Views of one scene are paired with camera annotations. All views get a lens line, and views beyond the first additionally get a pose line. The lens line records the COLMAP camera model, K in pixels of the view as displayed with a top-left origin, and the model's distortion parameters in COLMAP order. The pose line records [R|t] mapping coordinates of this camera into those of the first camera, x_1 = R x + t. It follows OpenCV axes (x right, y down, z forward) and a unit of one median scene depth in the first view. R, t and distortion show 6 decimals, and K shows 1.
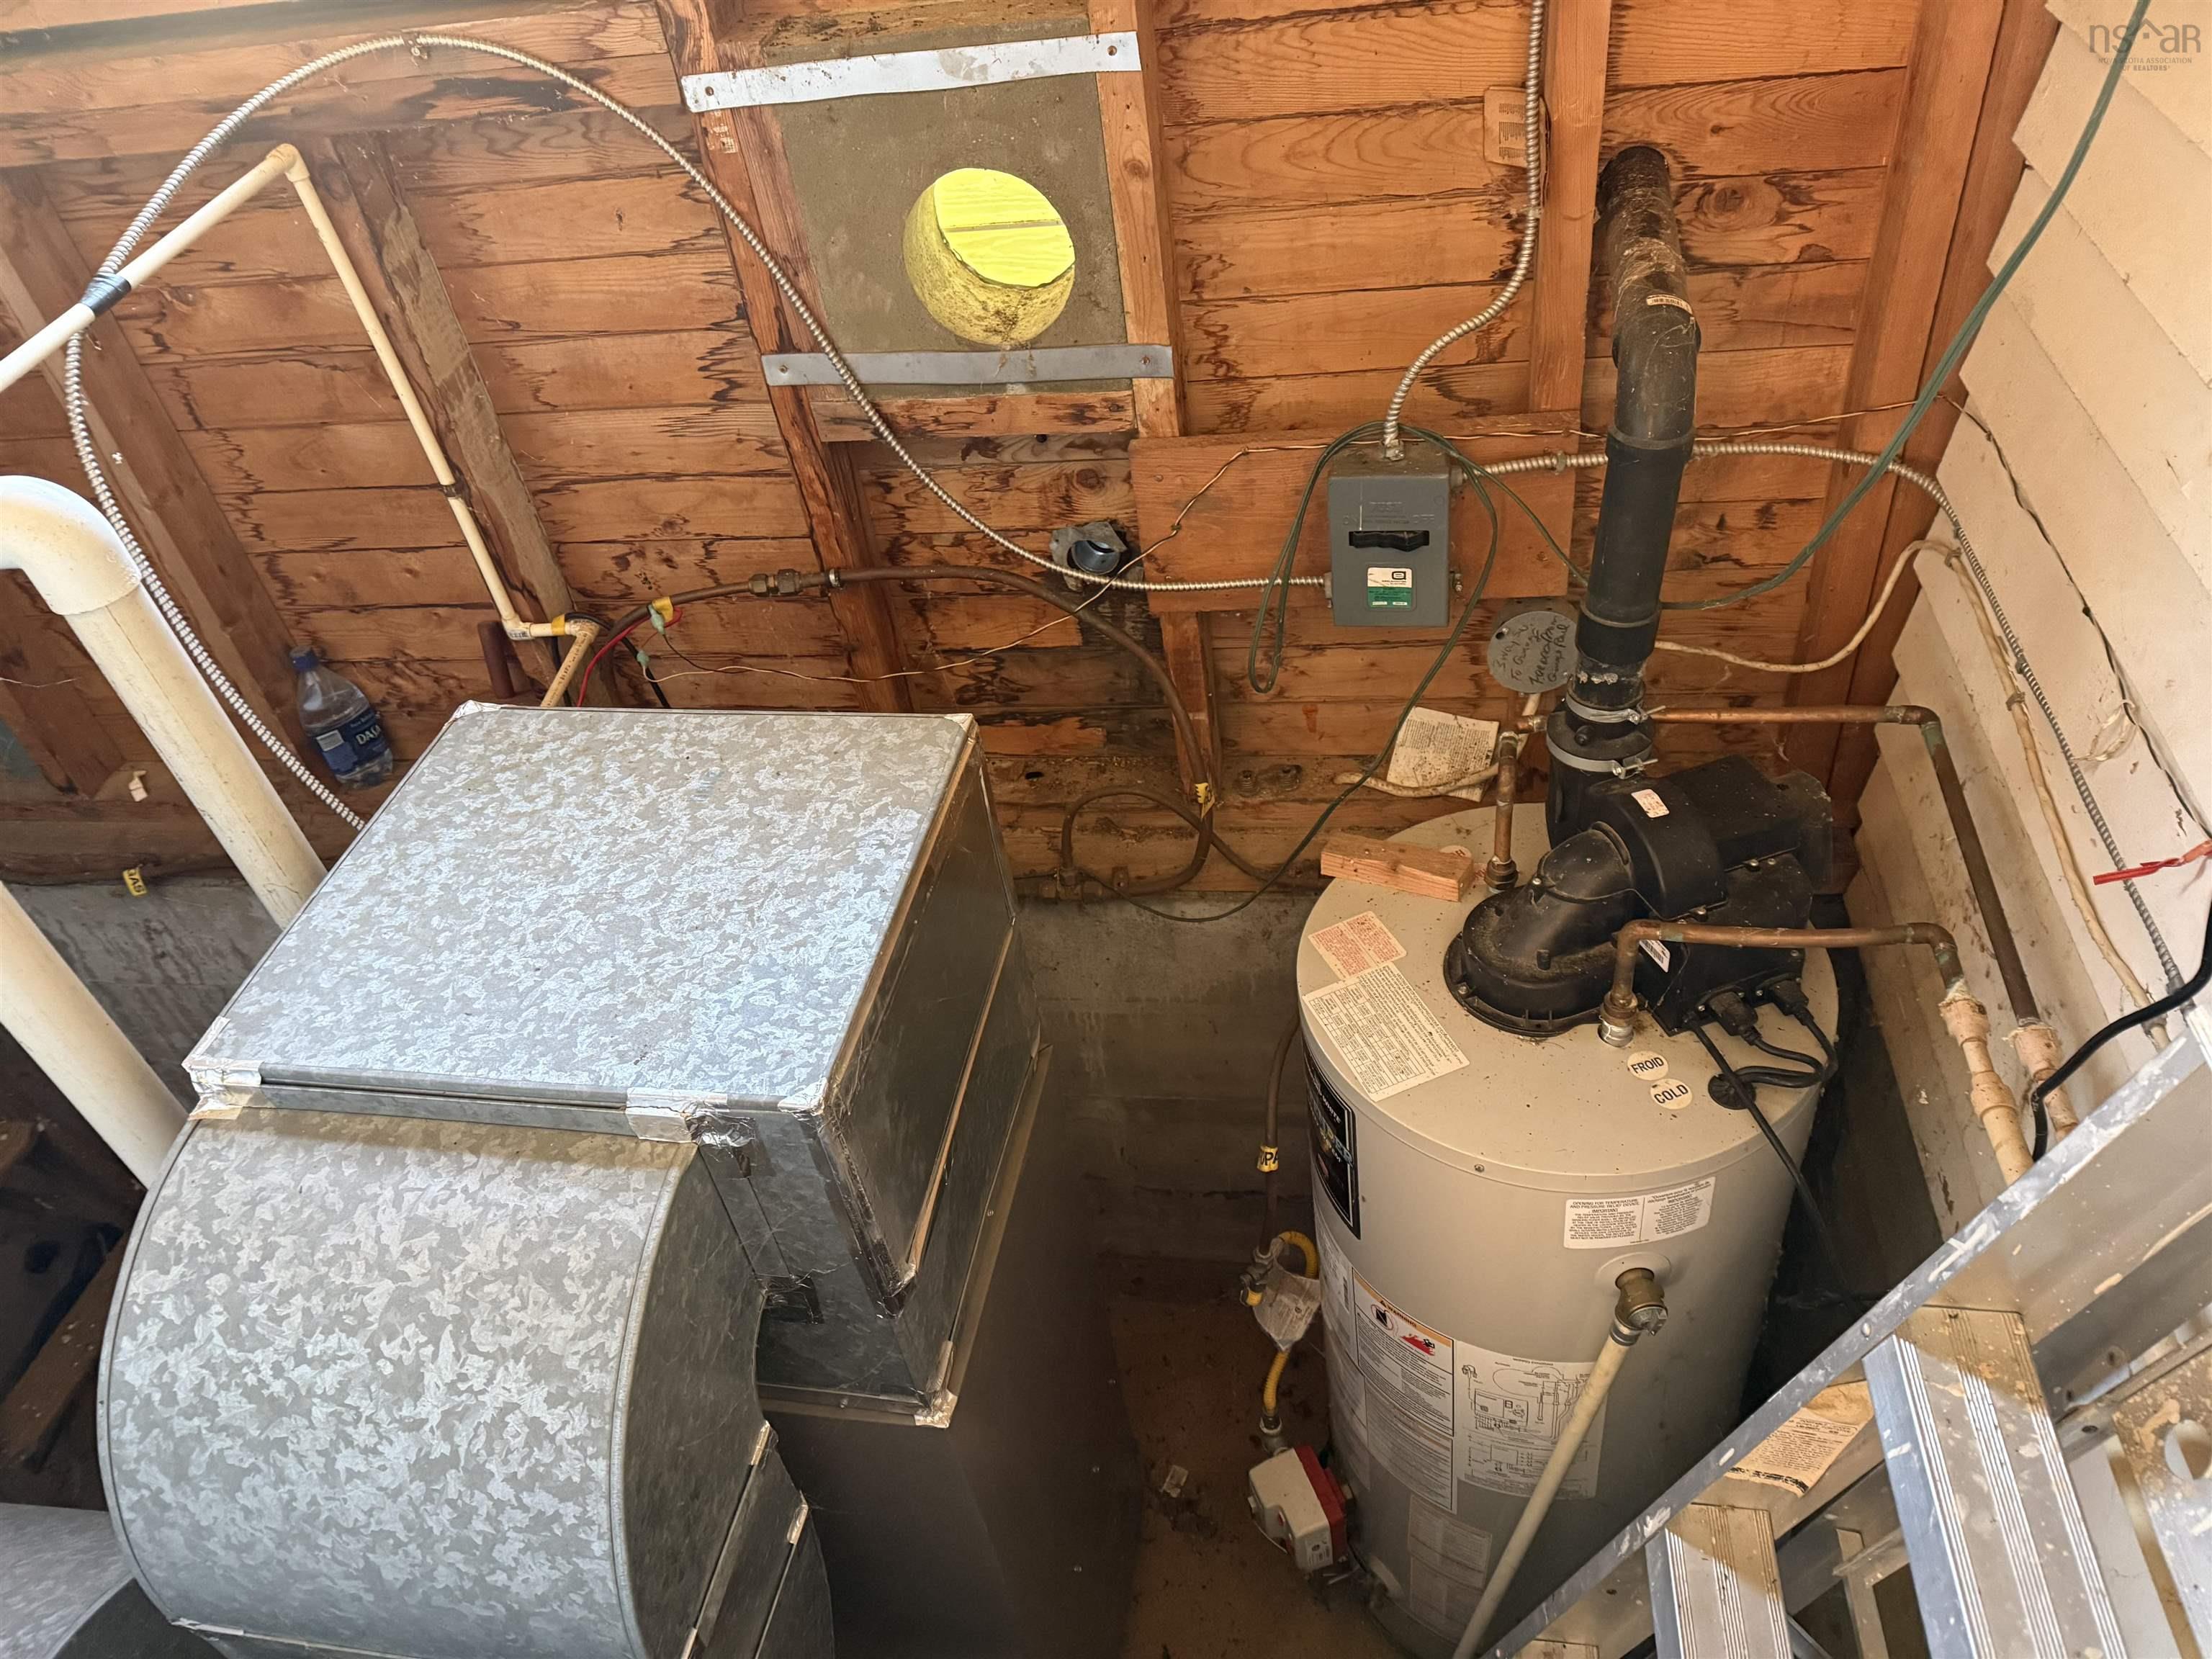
lens RADIAL K [[1533.1, 0, 1096.9], [0, 1533.1, 841.4], [0, 0, 1]] dist [0.023414, -0.032365]
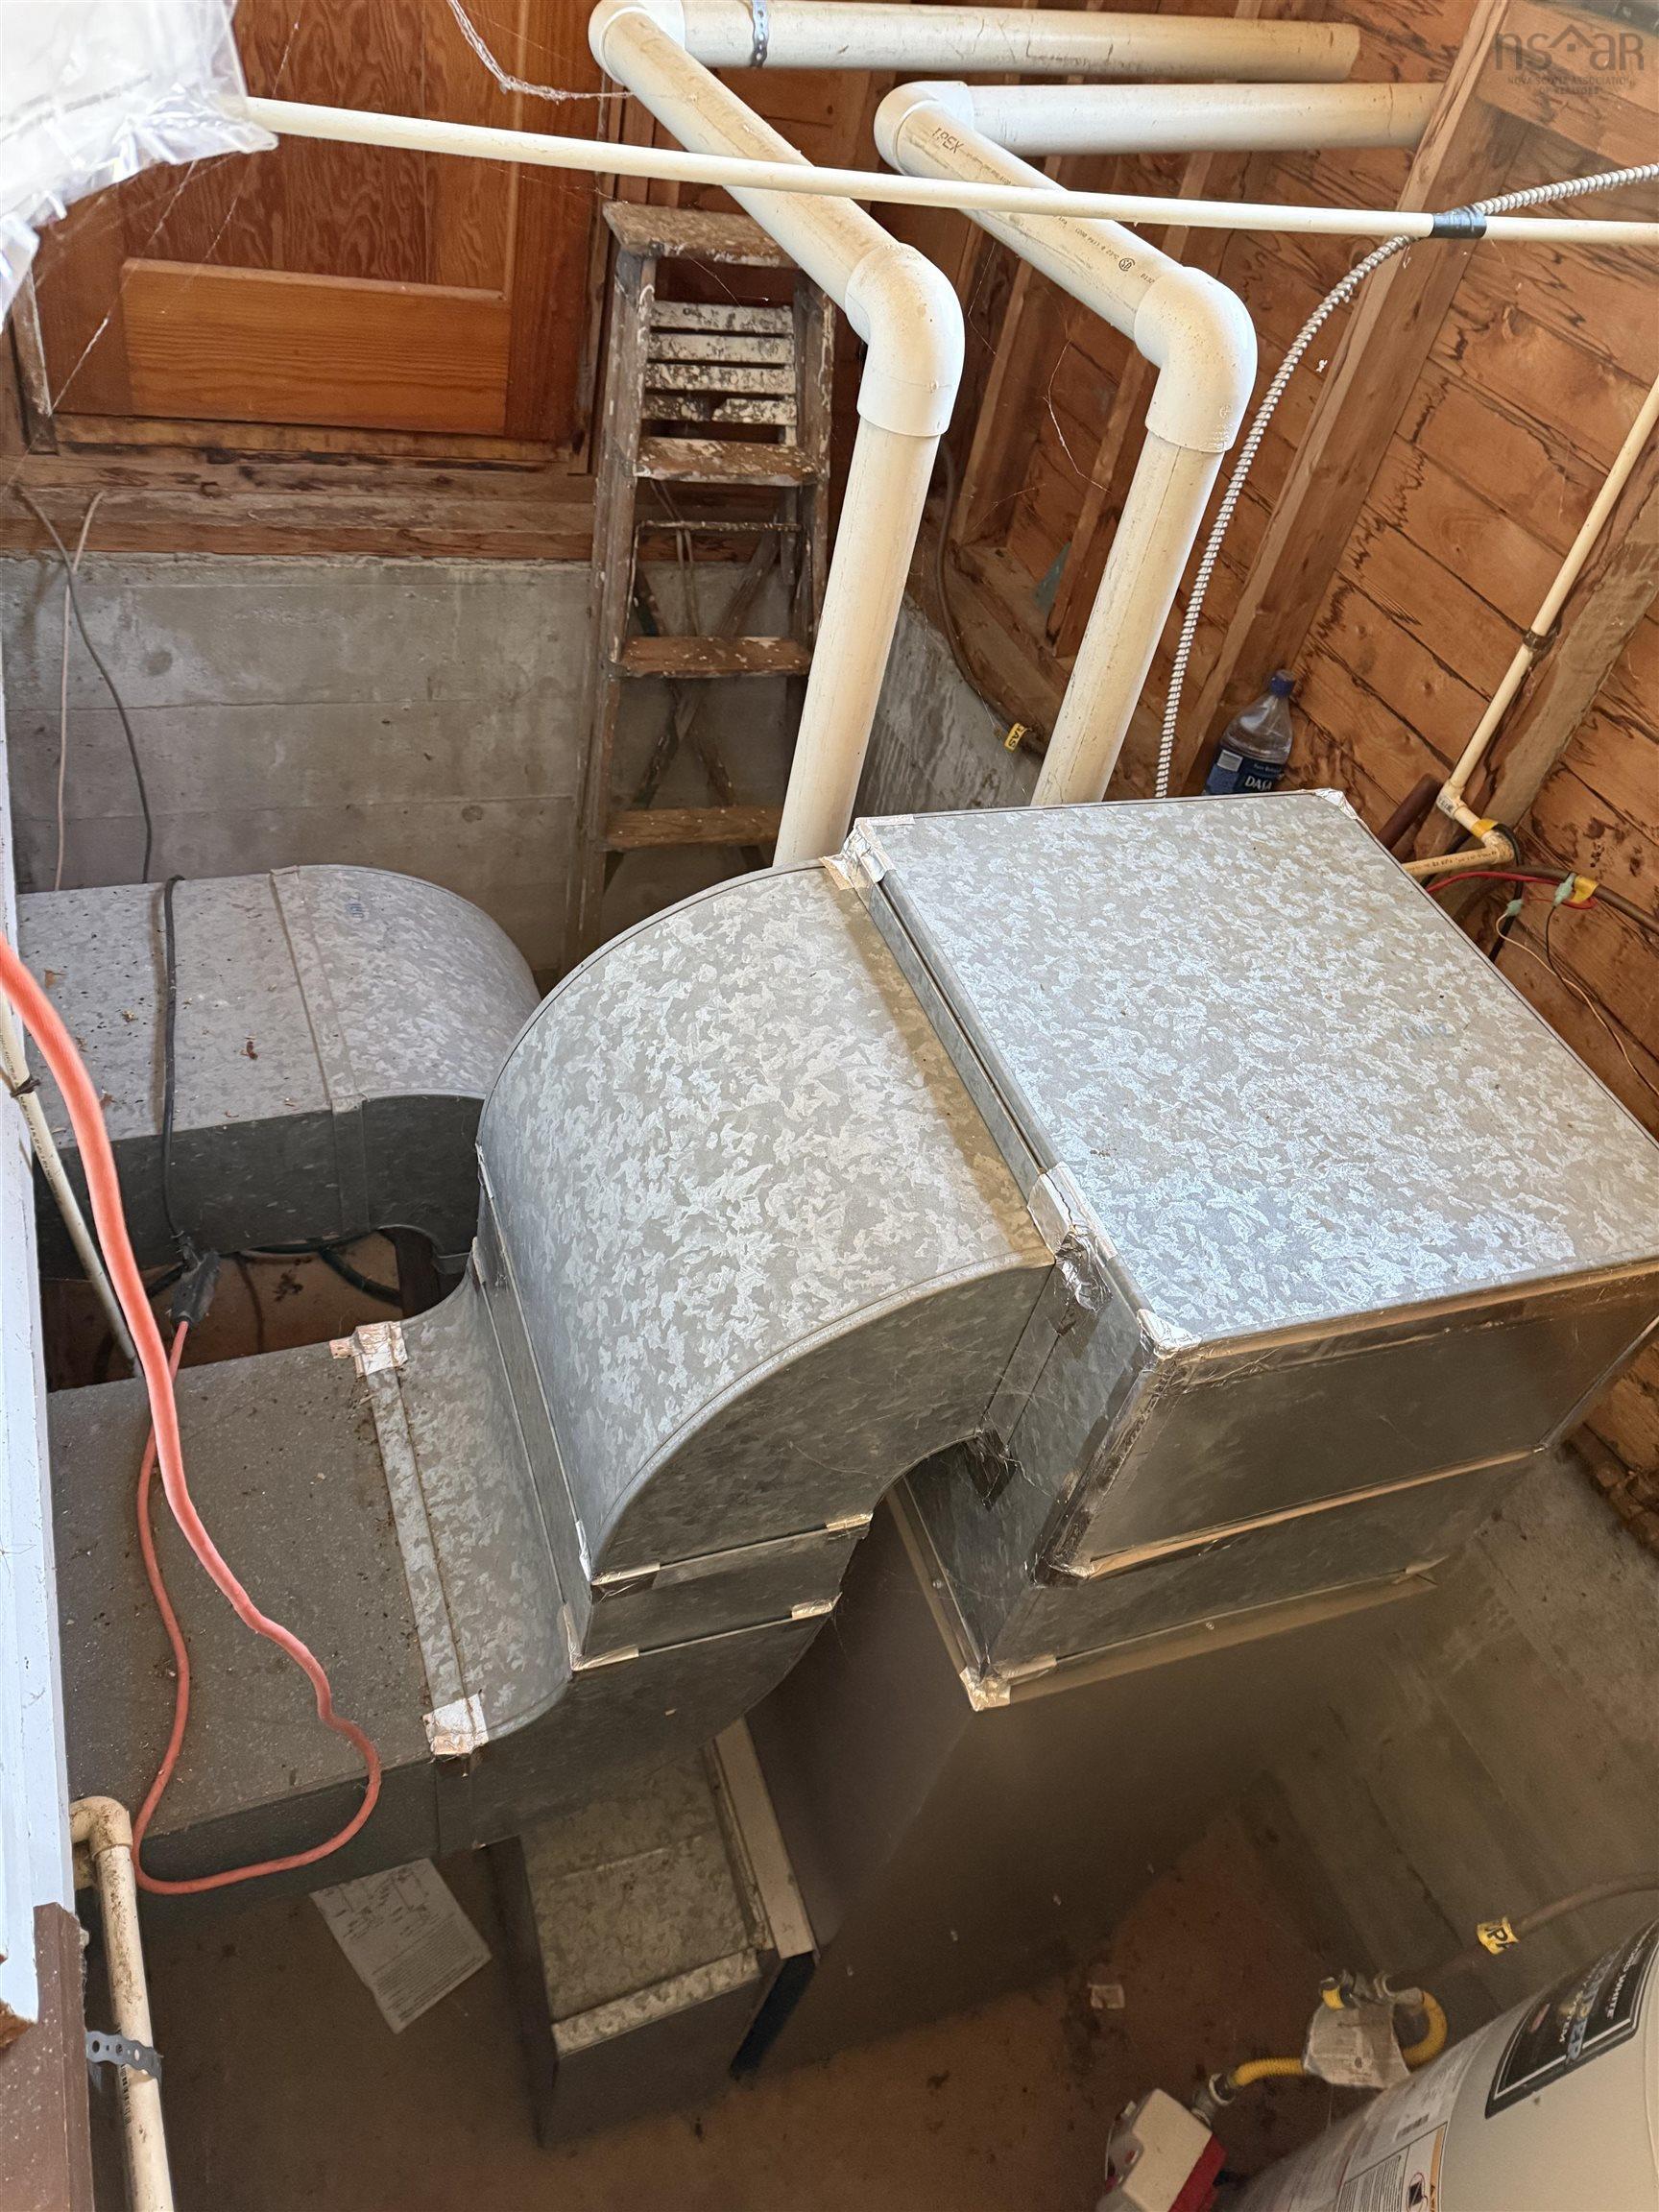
lens RADIAL K [[1533.1, 0, 824.4], [0, 1533.1, 1095.9], [0, 0, 1]] dist [0.023414, -0.032365]
pose [[0.460532, 0.751908, -0.471746, 0.009788], [-0.744193, 0.616746, 0.256517, 0.011947], [0.483825, 0.232936, 0.843596, 0.141079]]
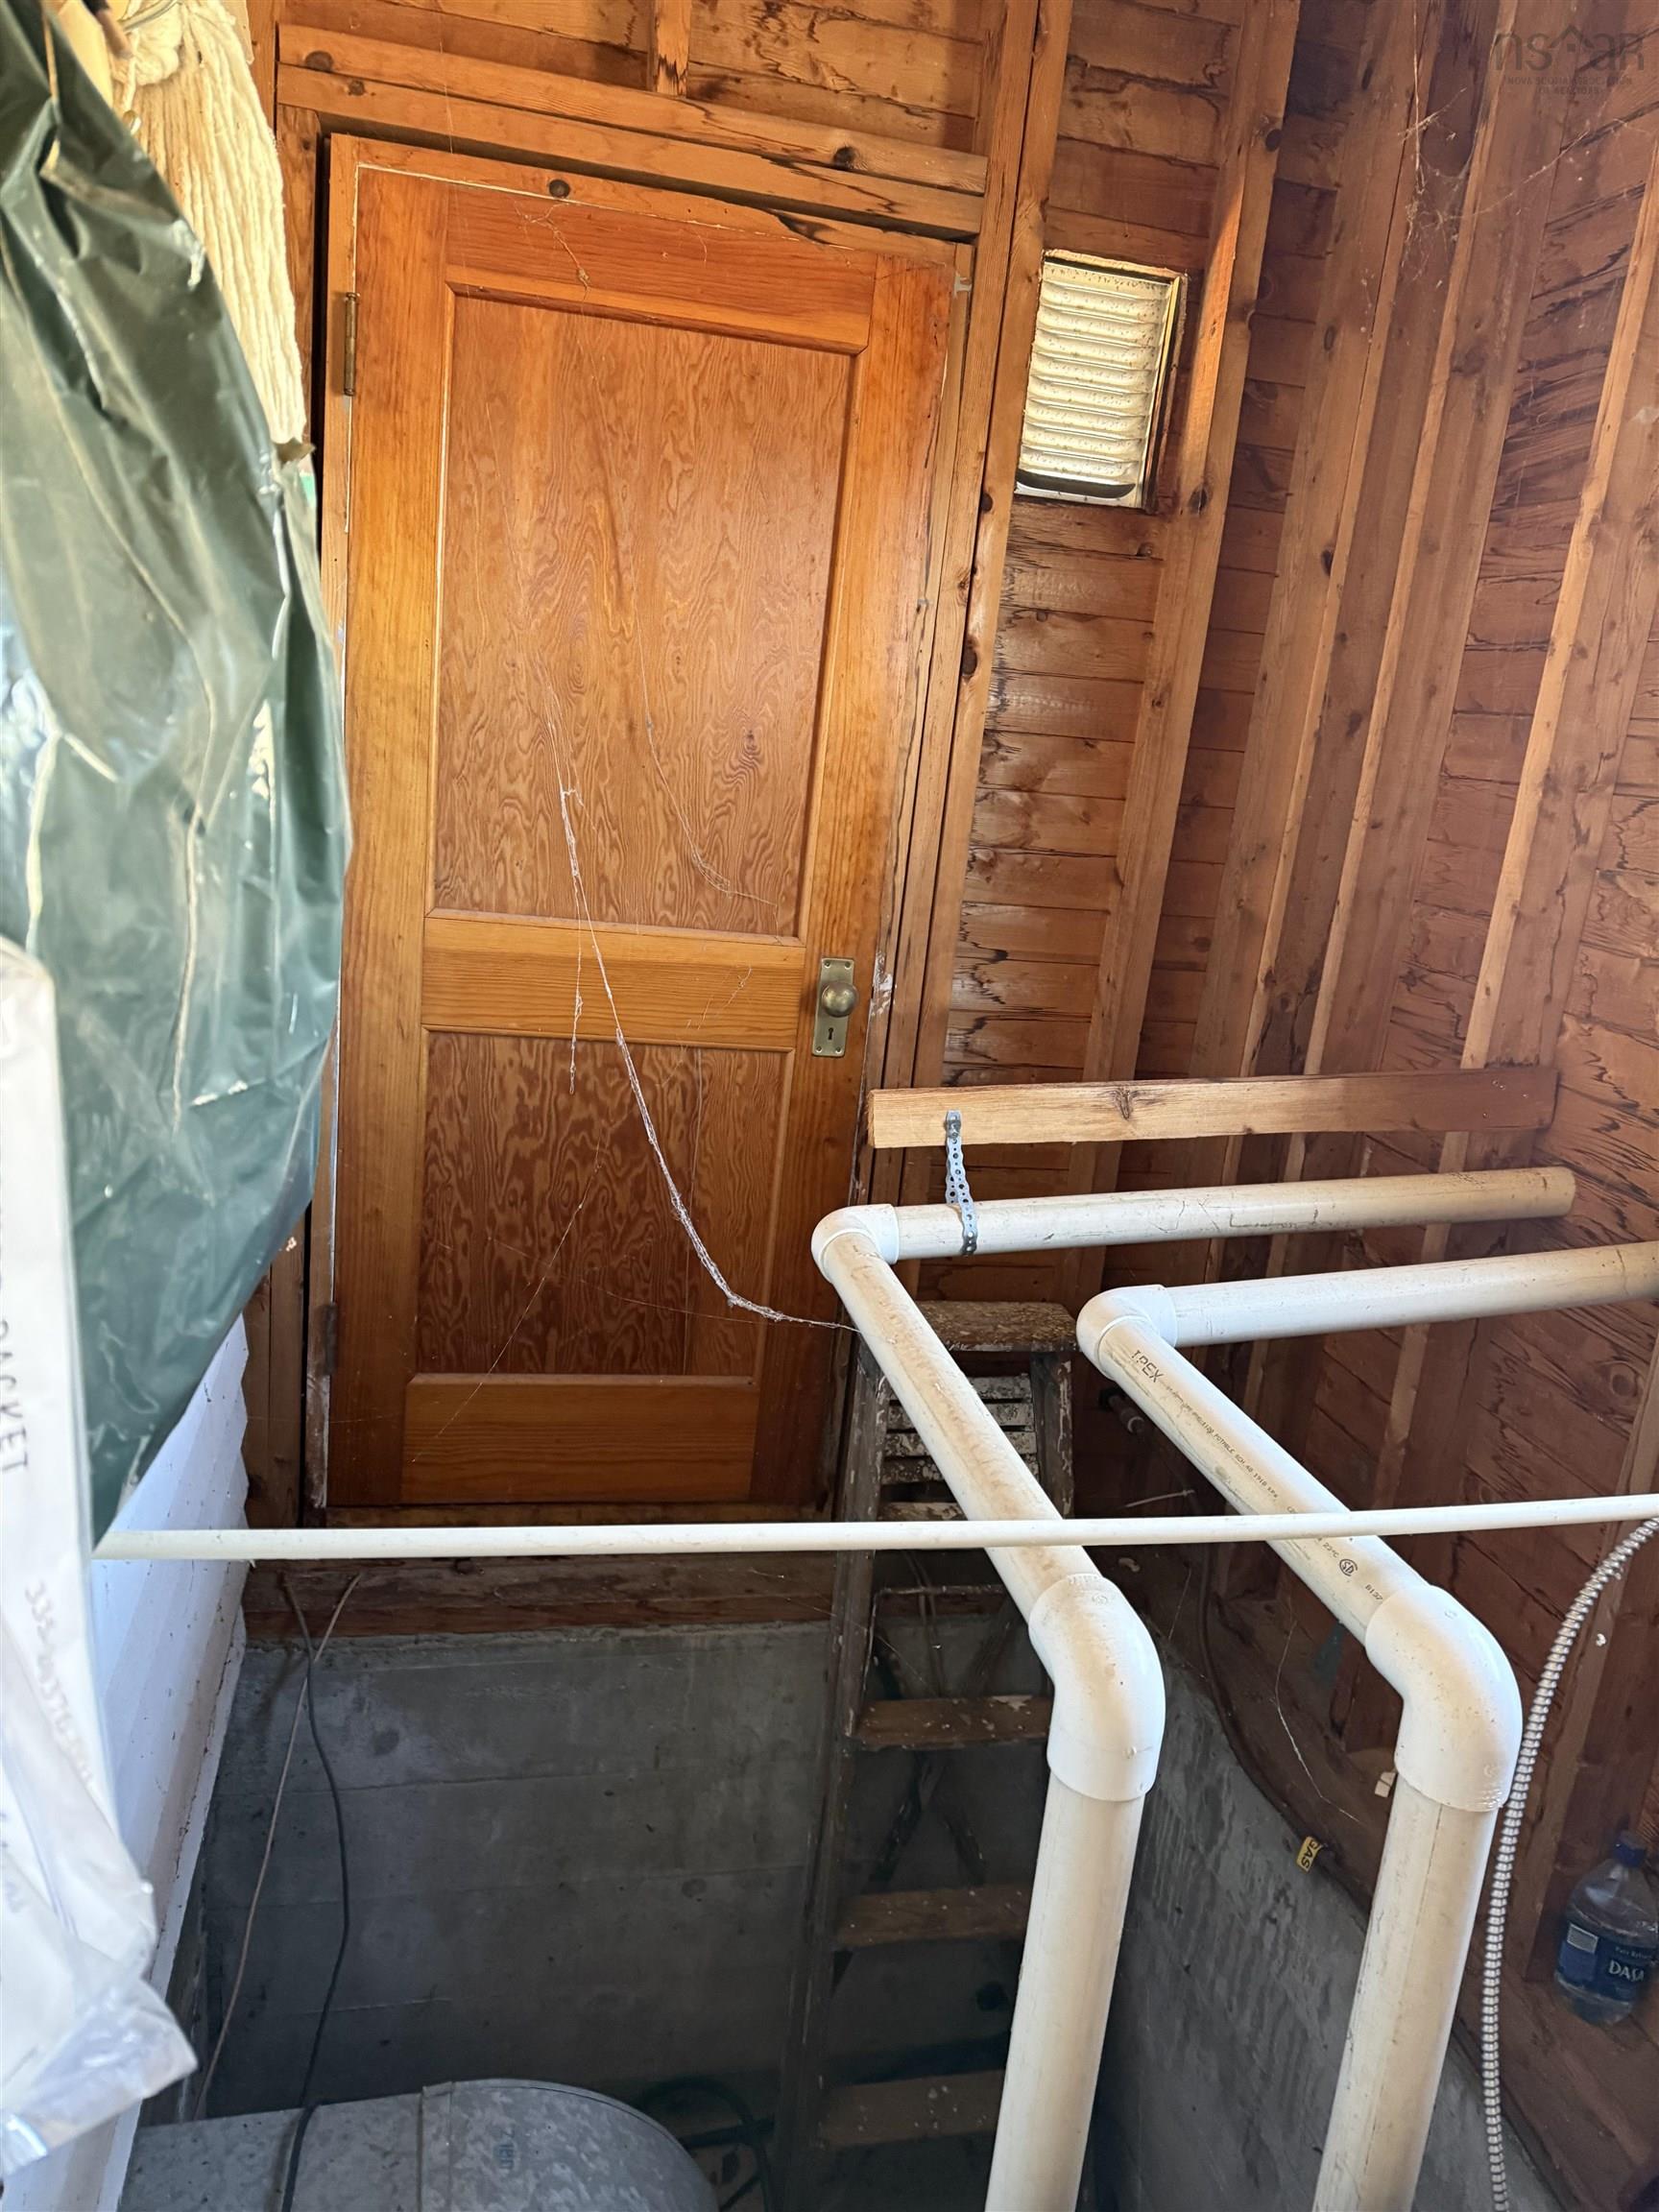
lens RADIAL K [[1524.1, 0, 829.5], [0, 1524.1, 1106.0], [0, 0, 1]] dist [0.072946, -0.090620]
pose [[0.338066, 0.390534, -0.856268, -0.165884], [-0.712783, 0.700354, 0.038007, -0.171318], [0.614534, 0.597484, 0.515131, 0.139030]]
